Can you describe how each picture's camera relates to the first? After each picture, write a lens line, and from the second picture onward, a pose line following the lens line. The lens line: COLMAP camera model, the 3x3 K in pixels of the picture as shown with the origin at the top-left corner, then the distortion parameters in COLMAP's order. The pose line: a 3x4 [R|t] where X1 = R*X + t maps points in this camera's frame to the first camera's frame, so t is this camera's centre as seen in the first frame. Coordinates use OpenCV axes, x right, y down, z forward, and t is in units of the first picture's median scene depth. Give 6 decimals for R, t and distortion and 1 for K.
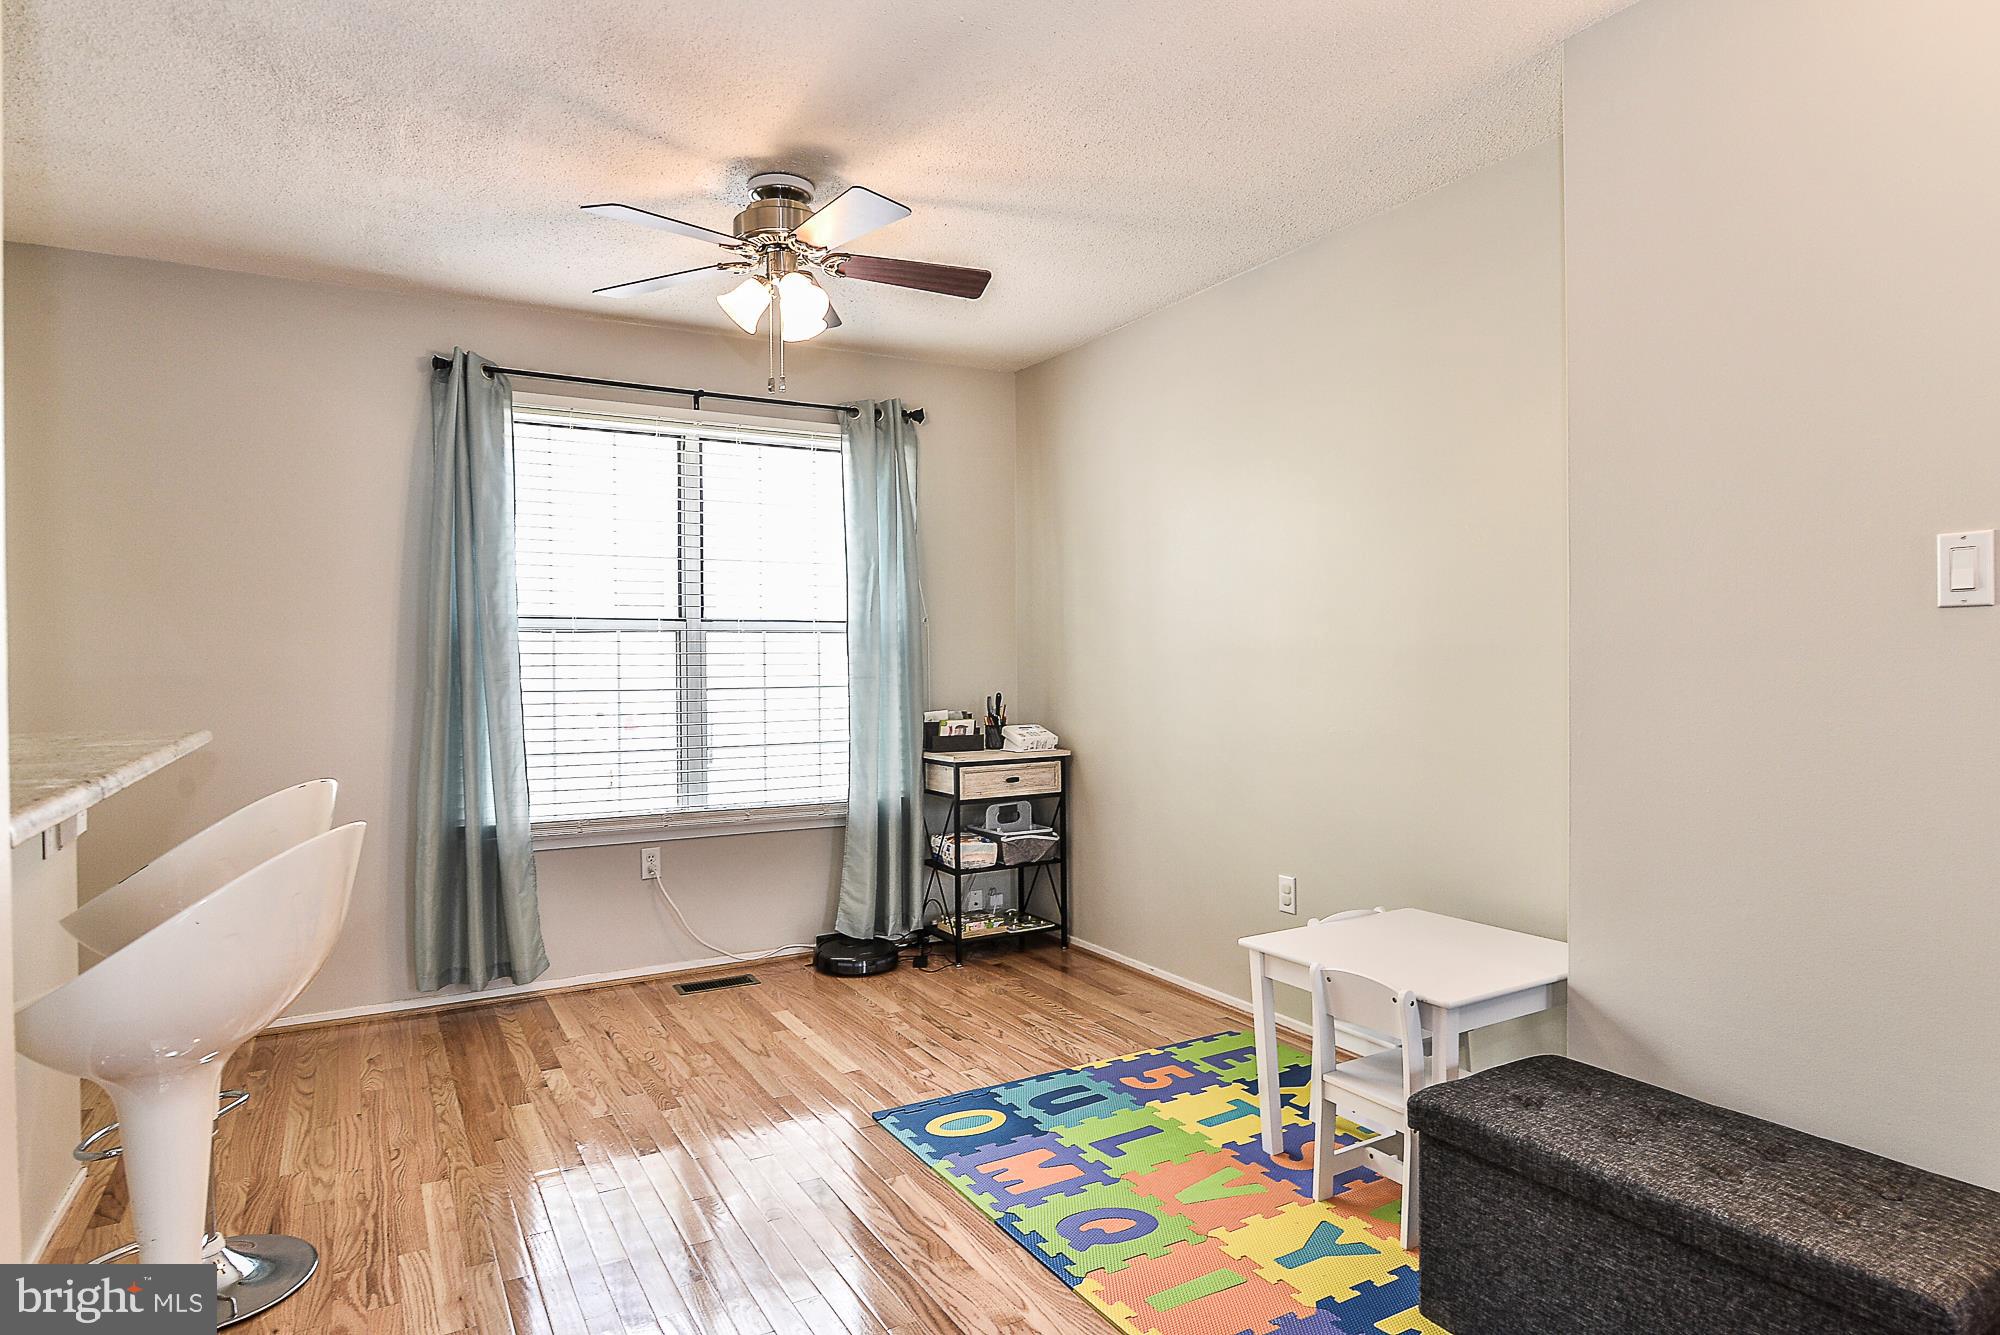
lens RADIAL K [[1138.5, 0, 998.1], [0, 1138.5, 672.3], [0, 0, 1]] dist [-0.002193, -0.000260]
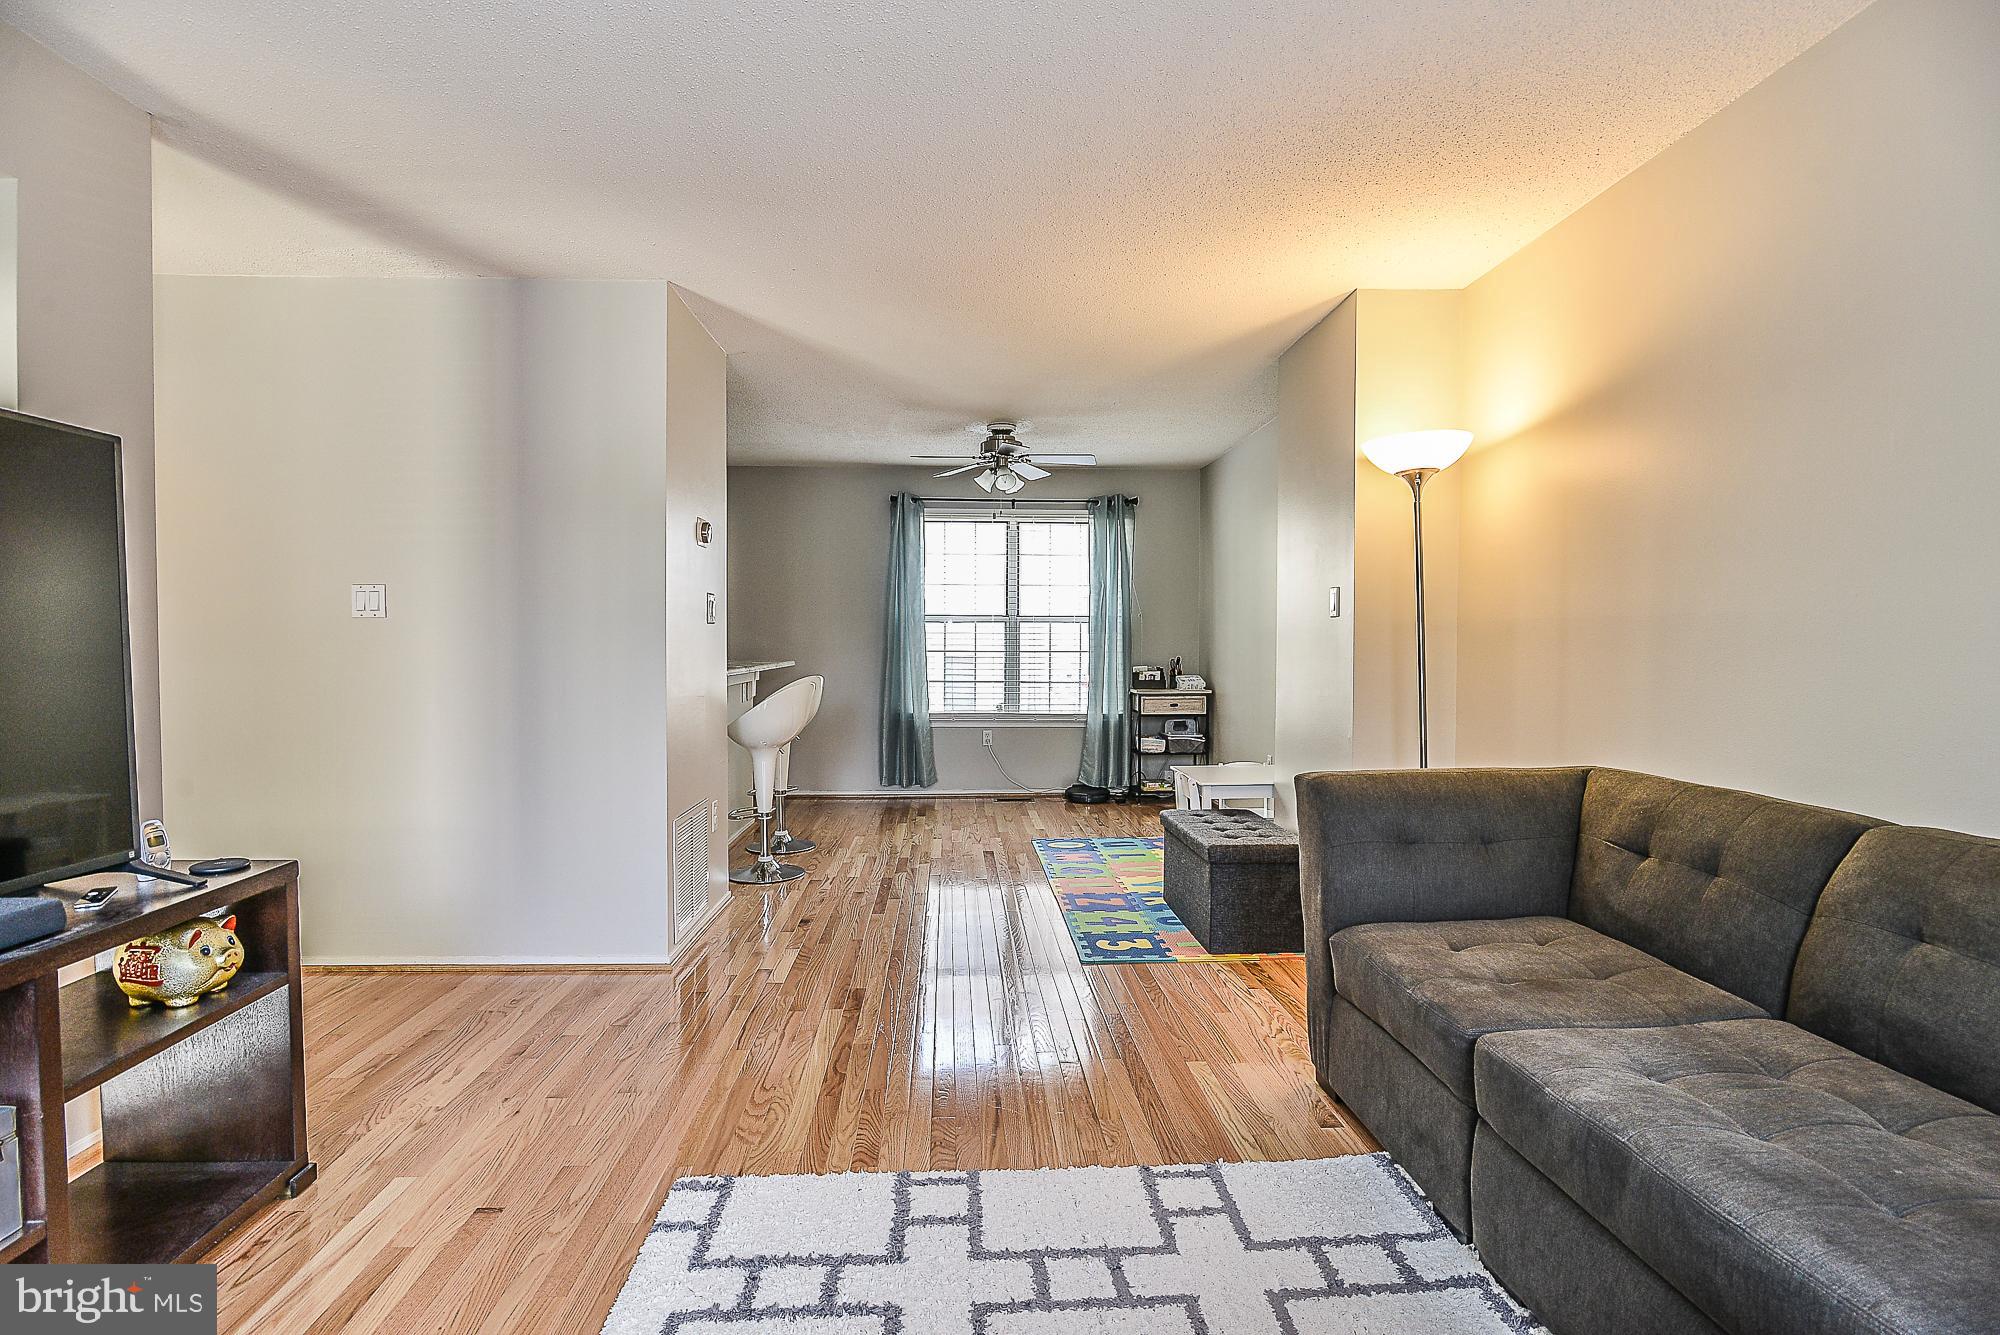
lens RADIAL K [[976.3, 0, 1008.7], [0, 976.3, 662.5], [0, 0, 1]] dist [-0.016873, 0.000681]
pose [[0.898194, 0.019600, -0.439161, 0.450355], [-0.011535, 0.999712, 0.021026, -0.001828], [0.439447, -0.013820, 0.898162, -0.489505]]
